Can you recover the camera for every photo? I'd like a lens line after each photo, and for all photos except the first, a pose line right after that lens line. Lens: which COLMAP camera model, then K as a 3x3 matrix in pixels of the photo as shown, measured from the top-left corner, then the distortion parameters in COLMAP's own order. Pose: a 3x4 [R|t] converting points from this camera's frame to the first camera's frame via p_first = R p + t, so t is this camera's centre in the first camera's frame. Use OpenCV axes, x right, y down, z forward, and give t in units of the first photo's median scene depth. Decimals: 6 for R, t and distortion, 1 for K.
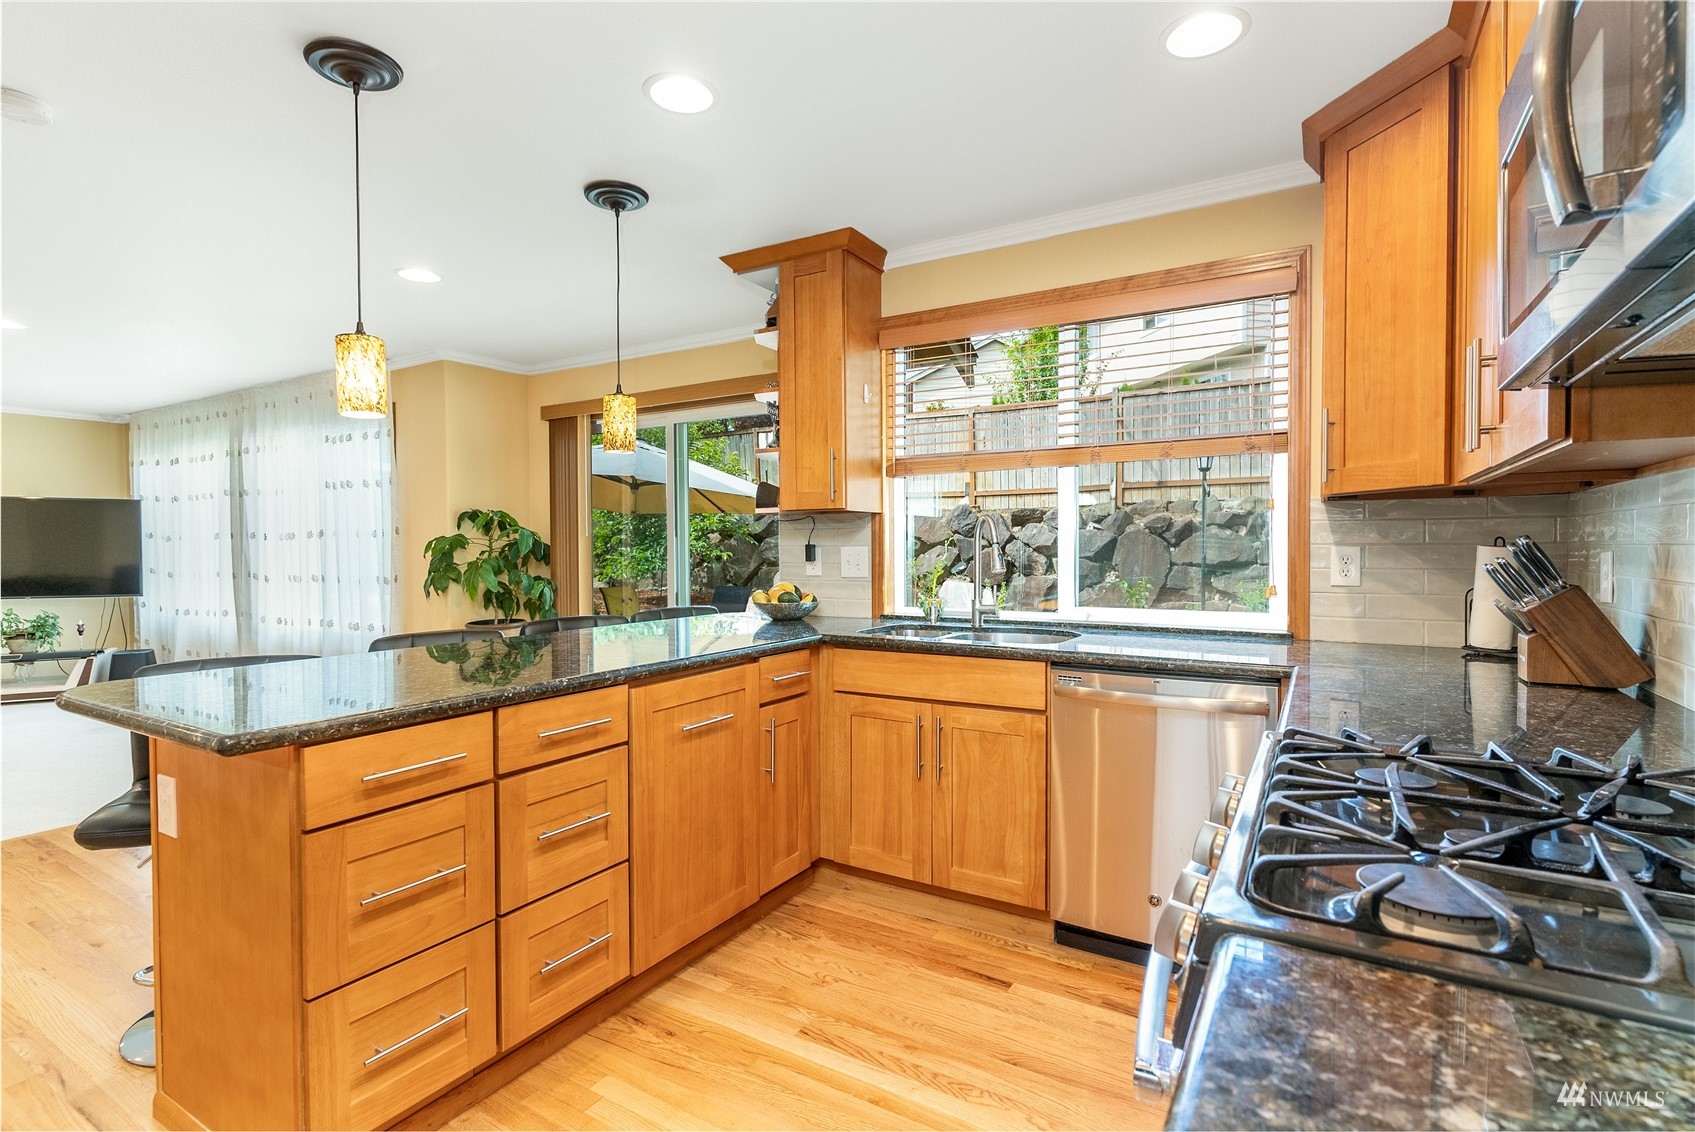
lens RADIAL K [[809.6, 0, 847.5], [0, 809.6, 566.0], [0, 0, 1]] dist [0.003898, 0.000379]
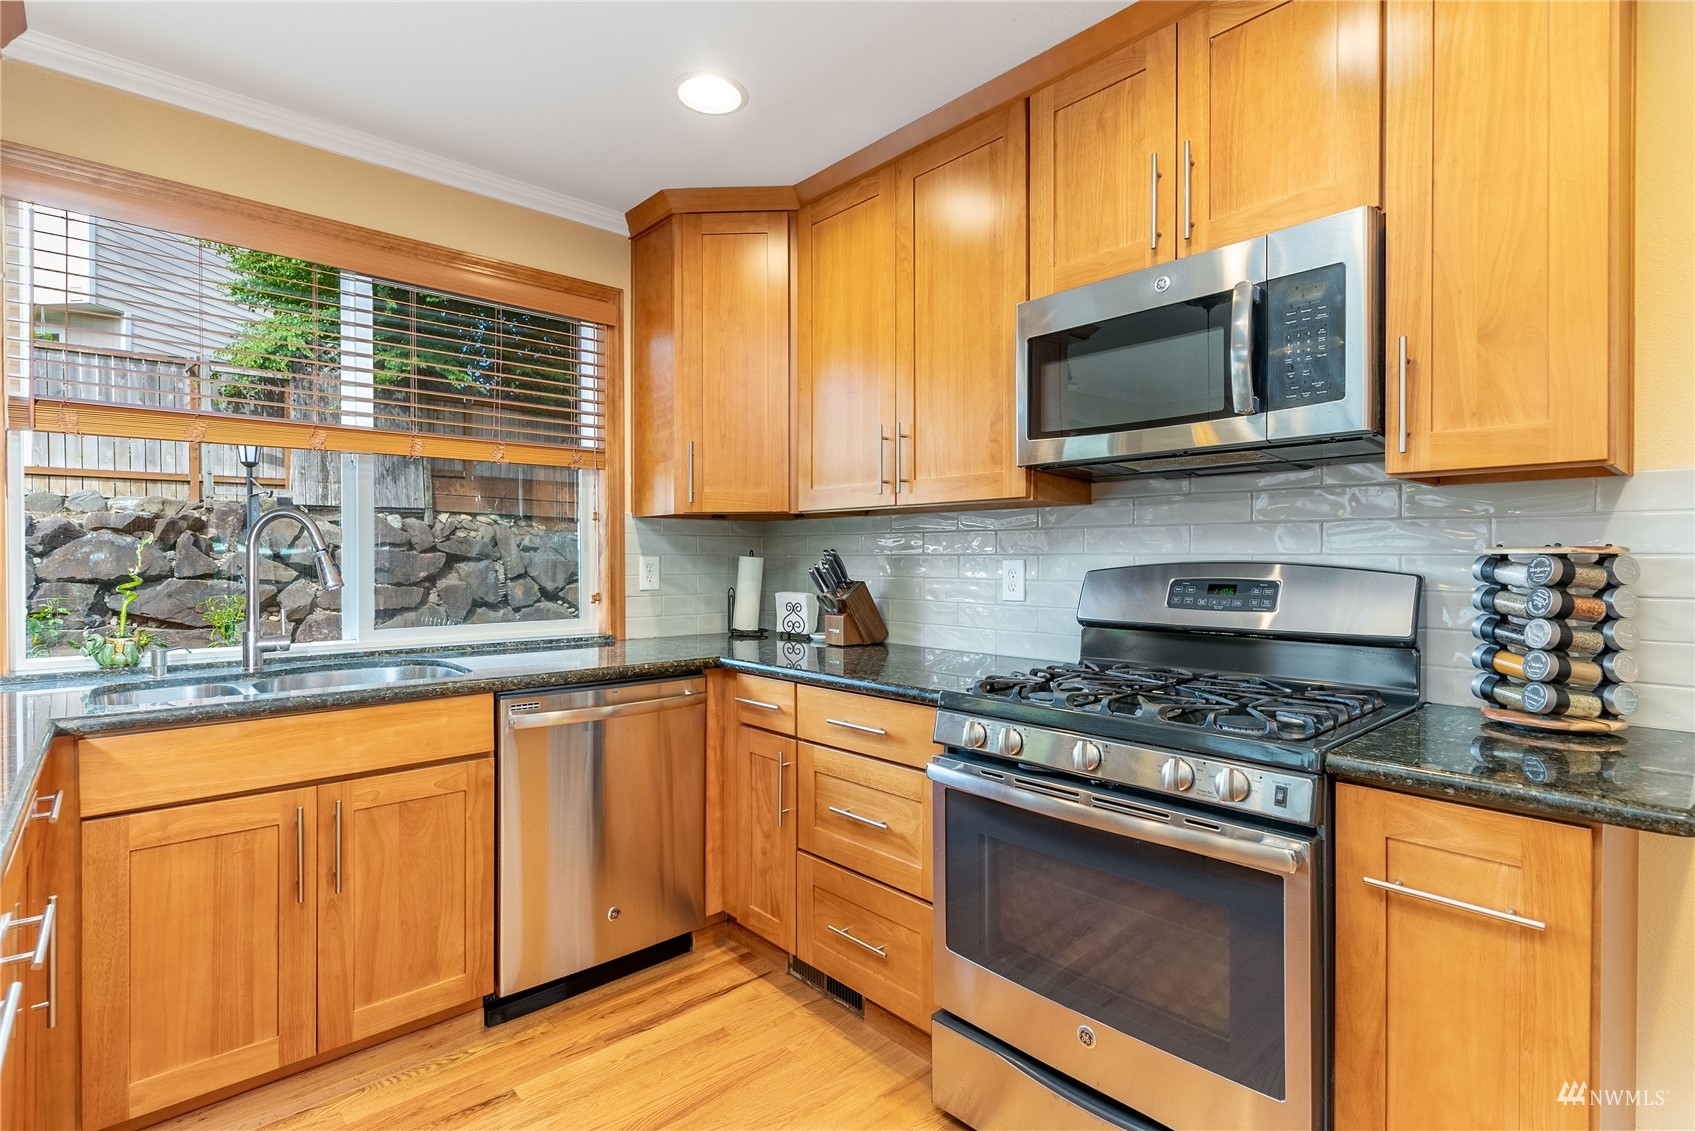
lens RADIAL K [[809.6, 0, 847.5], [0, 809.6, 565.5], [0, 0, 1]] dist [0.003898, 0.000379]
pose [[0.286101, -0.005798, 0.958182, -0.366122], [0.020013, 0.999800, 0.000074, -0.004523], [-0.957990, 0.019155, 0.286160, 0.330108]]
